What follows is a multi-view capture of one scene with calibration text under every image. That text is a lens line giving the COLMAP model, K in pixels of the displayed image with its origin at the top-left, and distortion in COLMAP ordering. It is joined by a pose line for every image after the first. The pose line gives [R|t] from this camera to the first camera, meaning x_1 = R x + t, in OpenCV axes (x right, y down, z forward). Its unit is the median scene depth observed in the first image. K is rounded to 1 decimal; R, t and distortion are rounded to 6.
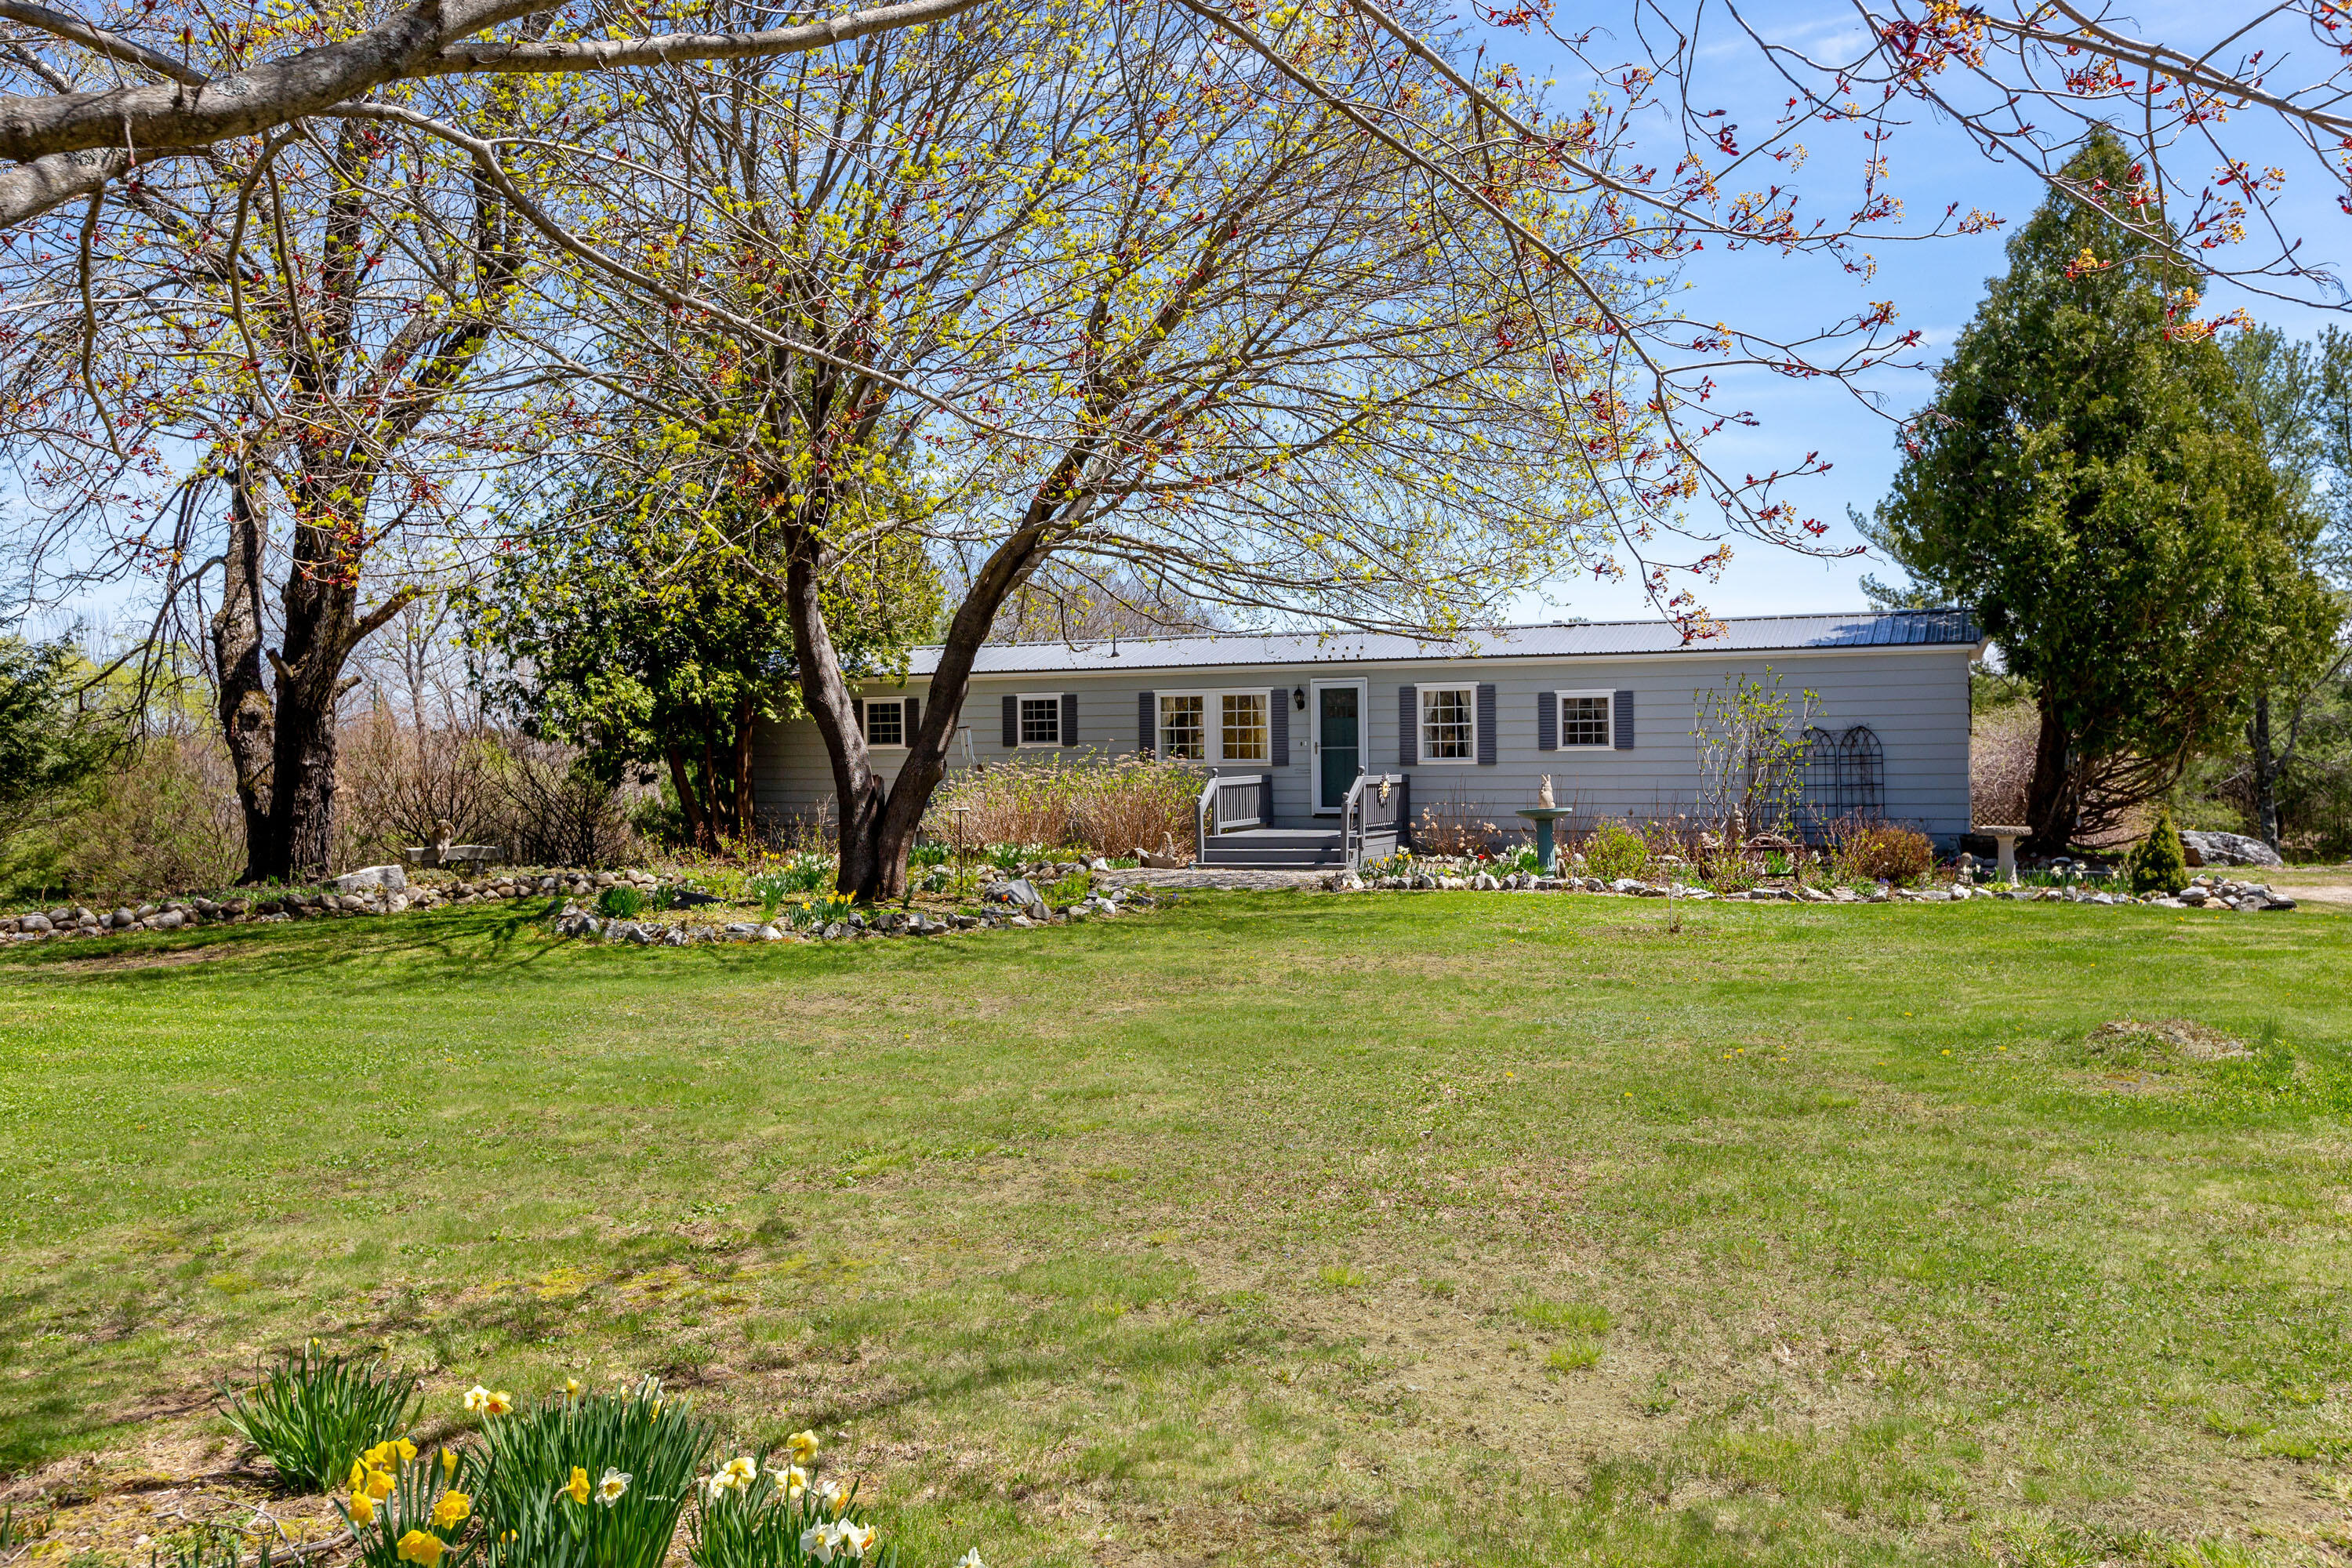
lens RADIAL K [[1780.6, 0, 1169.7], [0, 1780.6, 778.6], [0, 0, 1]] dist [-0.001595, 0.000149]
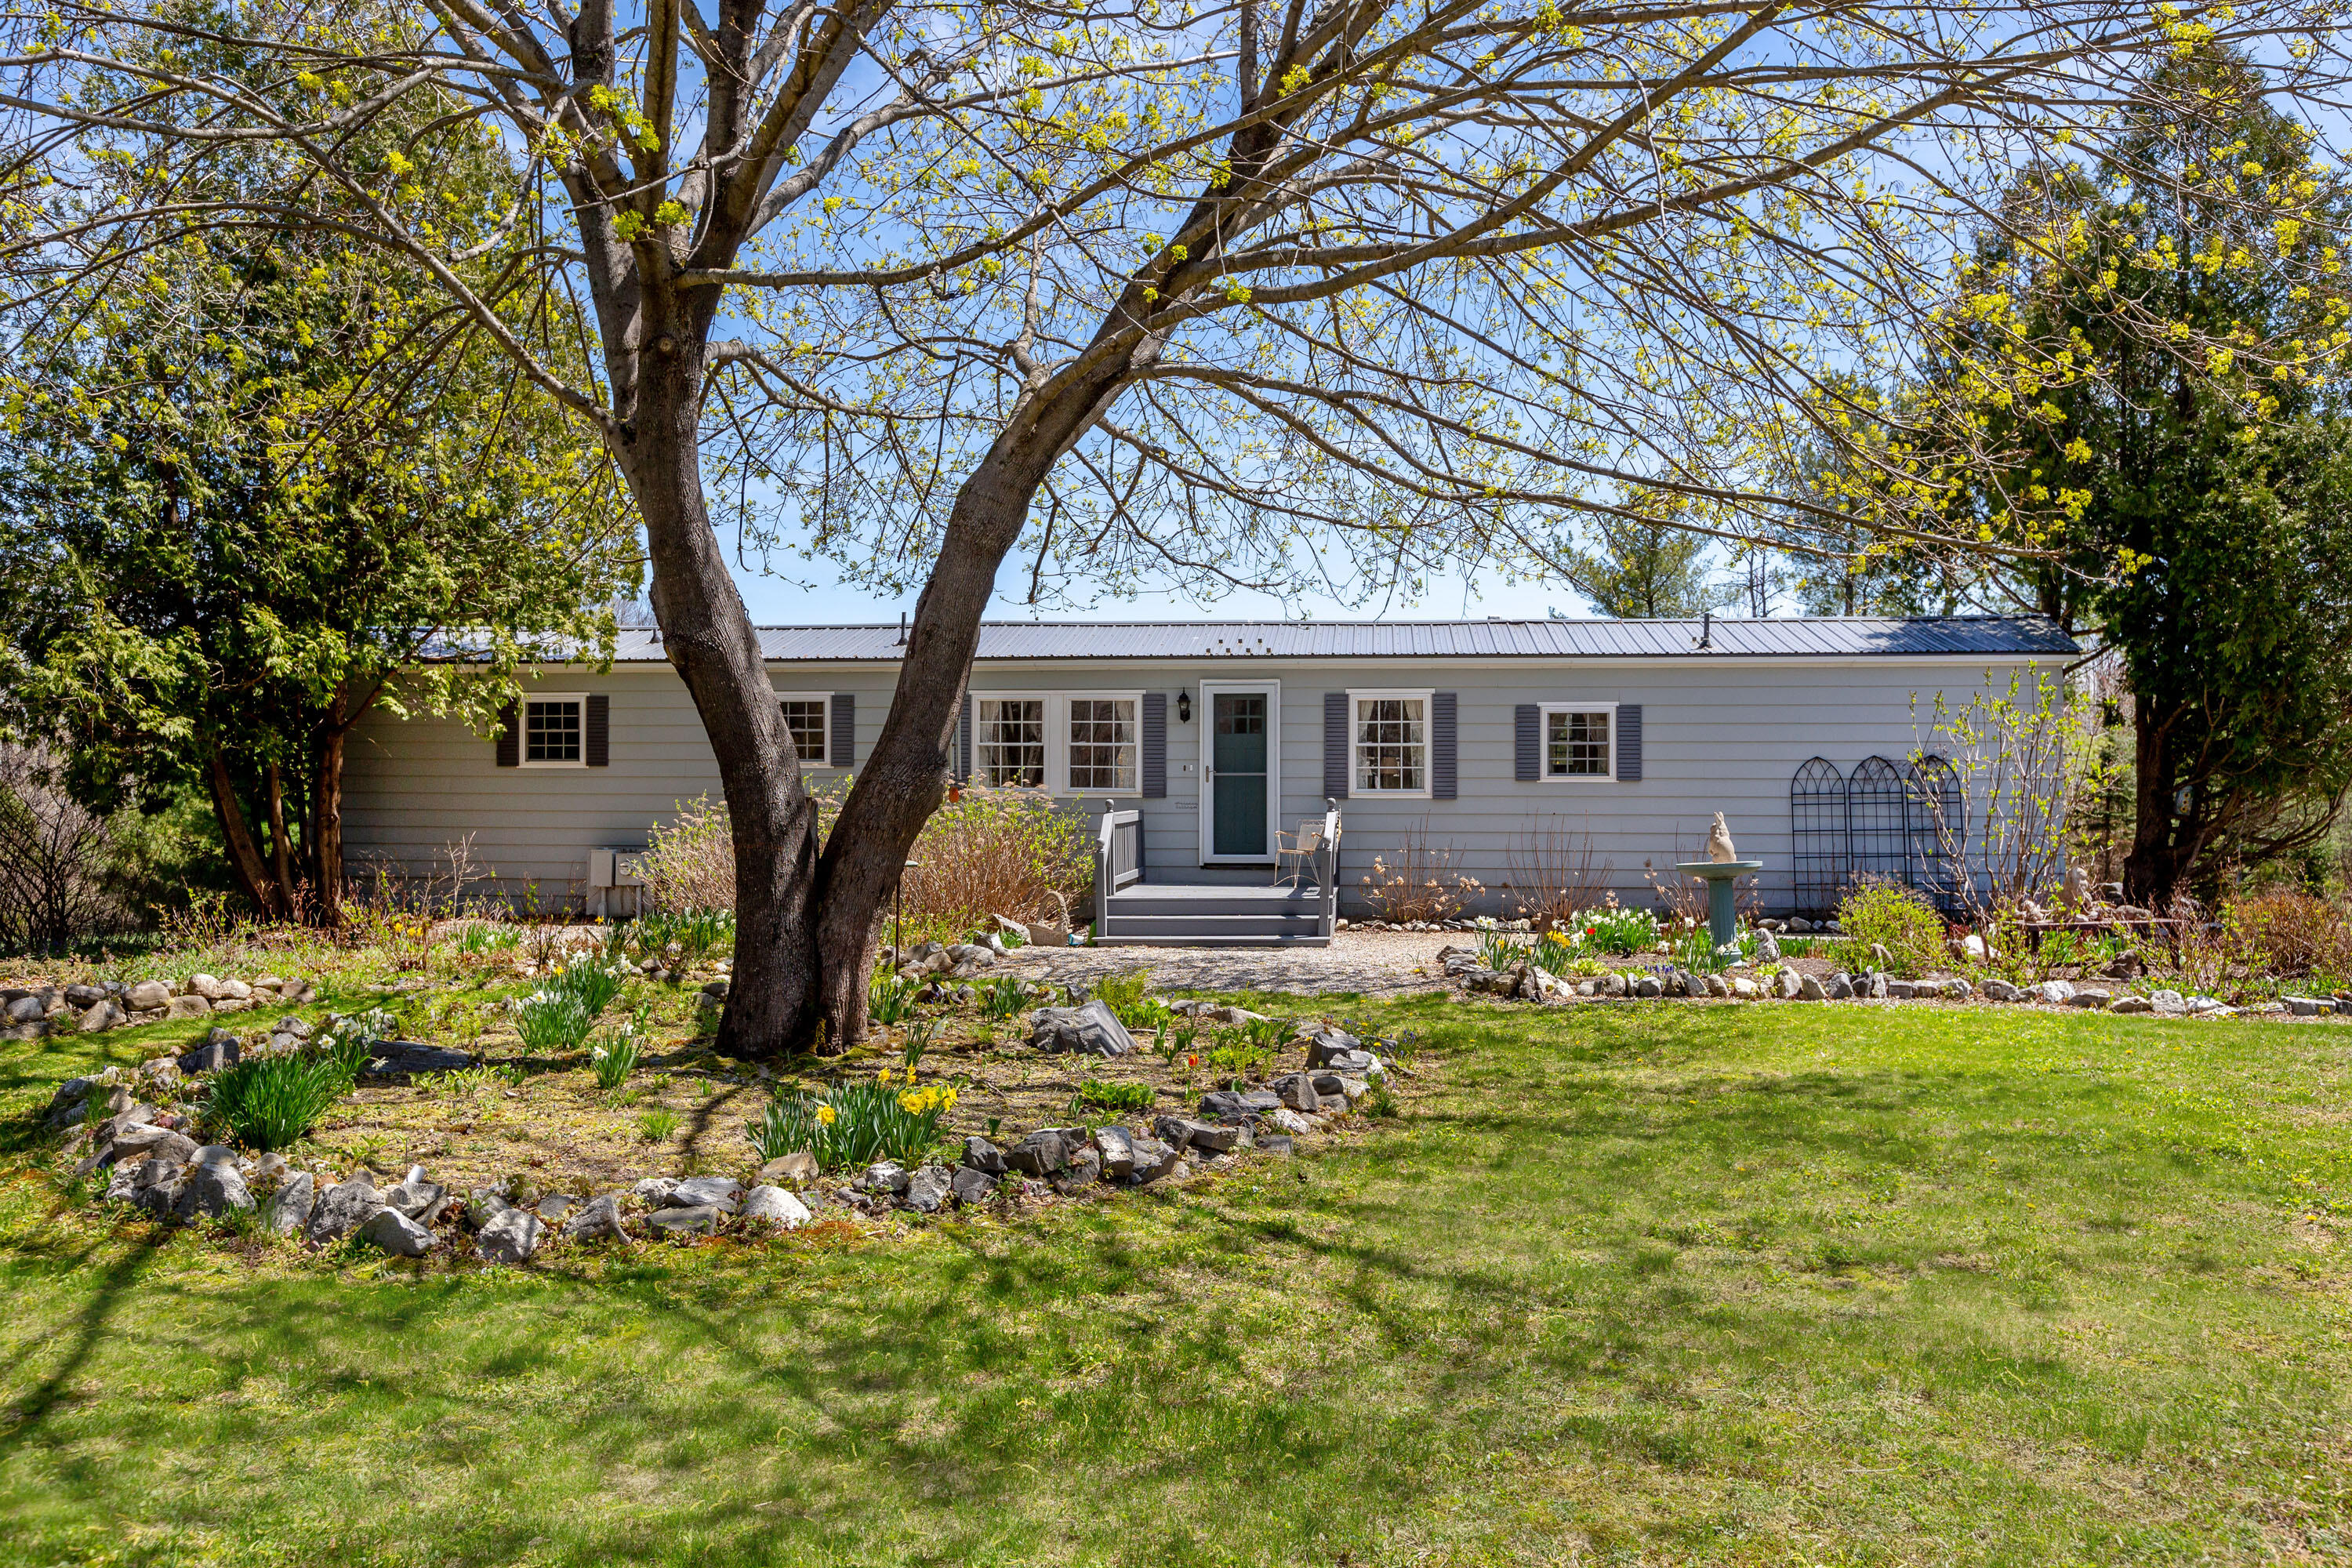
lens RADIAL K [[1704.8, 0, 1180.7], [0, 1704.8, 790.1], [0, 0, 1]] dist [0.005684, -0.000176]
pose [[0.958226, 0.014004, 0.285670, -0.133338], [-0.009162, 0.999791, -0.018280, 0.002618], [-0.285867, 0.014899, 0.958154, 0.338497]]
